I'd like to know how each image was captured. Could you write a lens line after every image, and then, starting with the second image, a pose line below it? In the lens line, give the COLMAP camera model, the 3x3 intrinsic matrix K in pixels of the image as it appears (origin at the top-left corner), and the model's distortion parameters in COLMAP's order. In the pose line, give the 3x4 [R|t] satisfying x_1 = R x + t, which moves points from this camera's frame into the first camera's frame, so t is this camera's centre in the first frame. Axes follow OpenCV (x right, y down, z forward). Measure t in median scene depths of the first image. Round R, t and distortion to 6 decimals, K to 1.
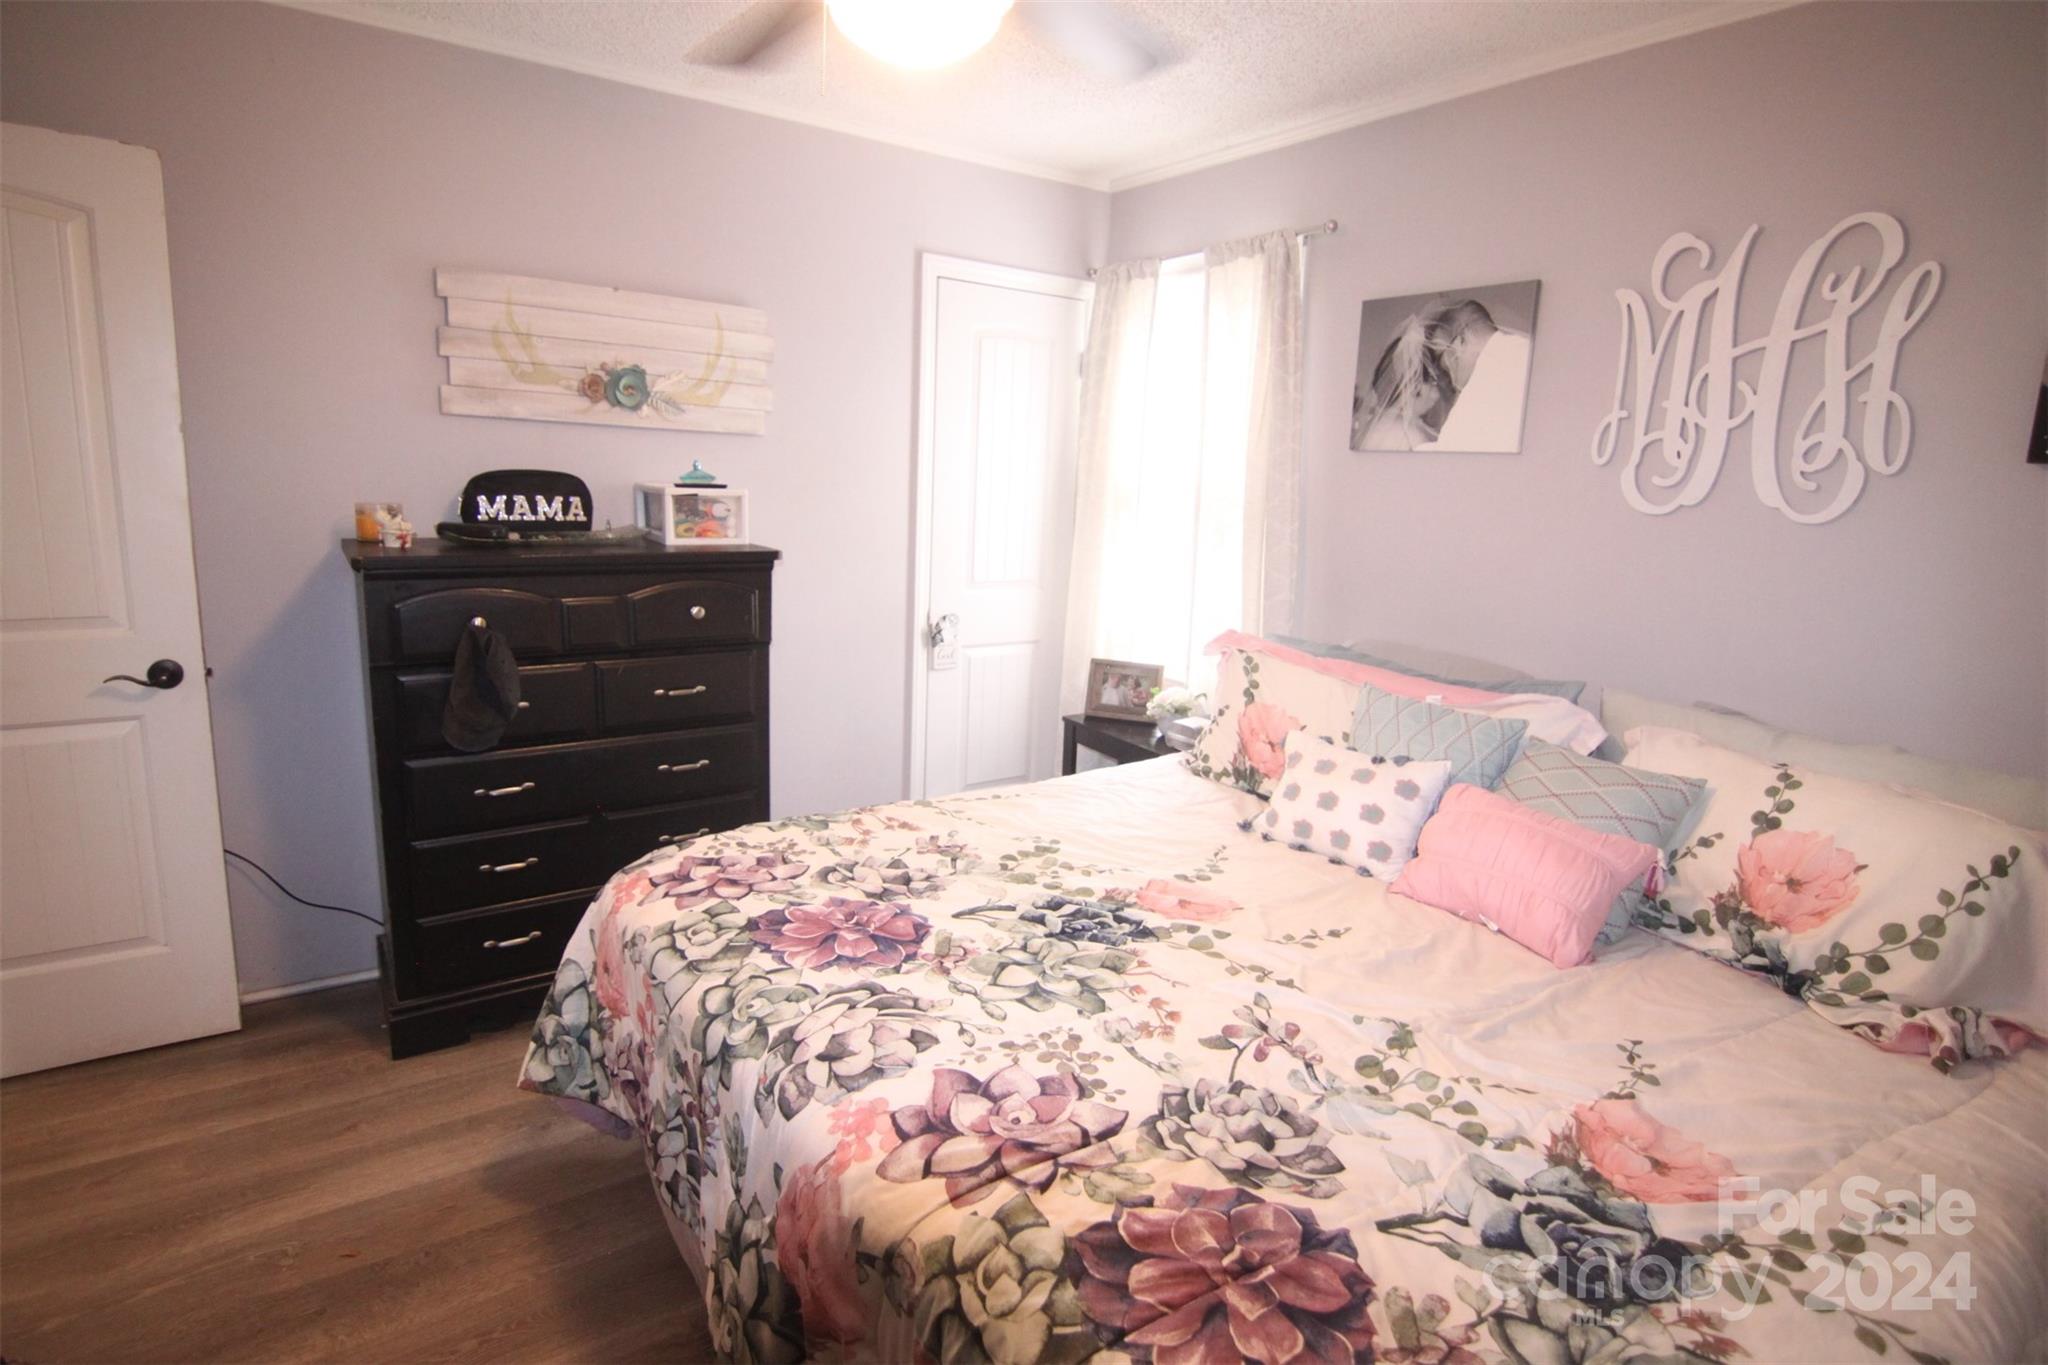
lens RADIAL K [[1051.8, 0, 1029.3], [0, 1051.8, 678.5], [0, 0, 1]] dist [-0.004678, -0.012112]
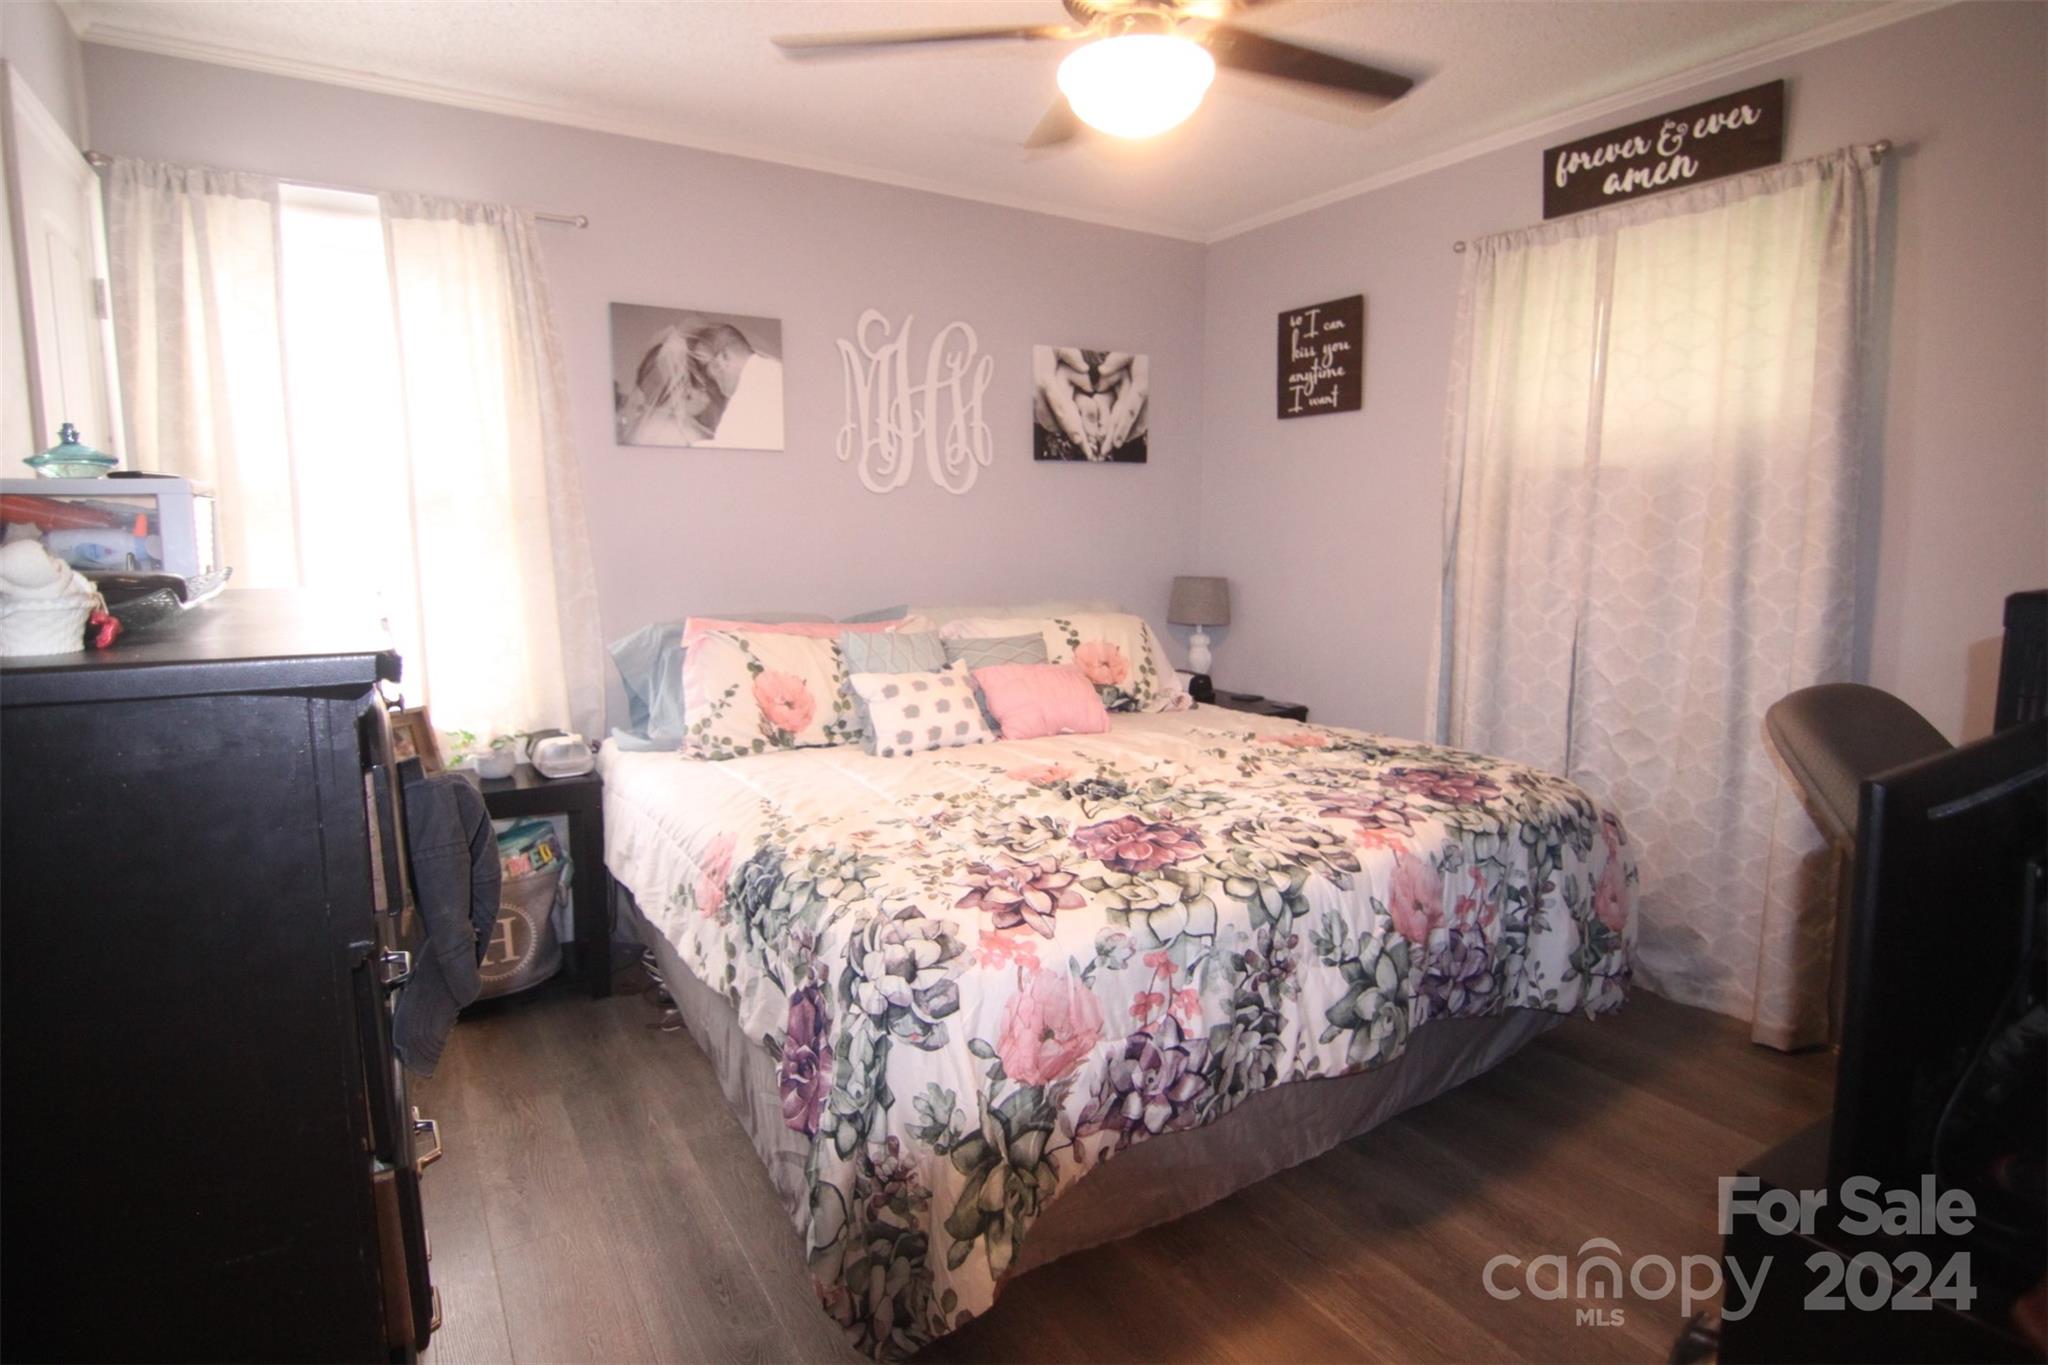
lens RADIAL K [[1051.8, 0, 1029.7], [0, 1051.8, 675.4], [0, 0, 1]] dist [-0.004678, -0.012112]
pose [[0.050456, -0.182616, 0.981889, -0.848907], [0.198817, 0.965300, 0.169314, -0.105351], [-0.978737, 0.186673, 0.085012, 0.639872]]
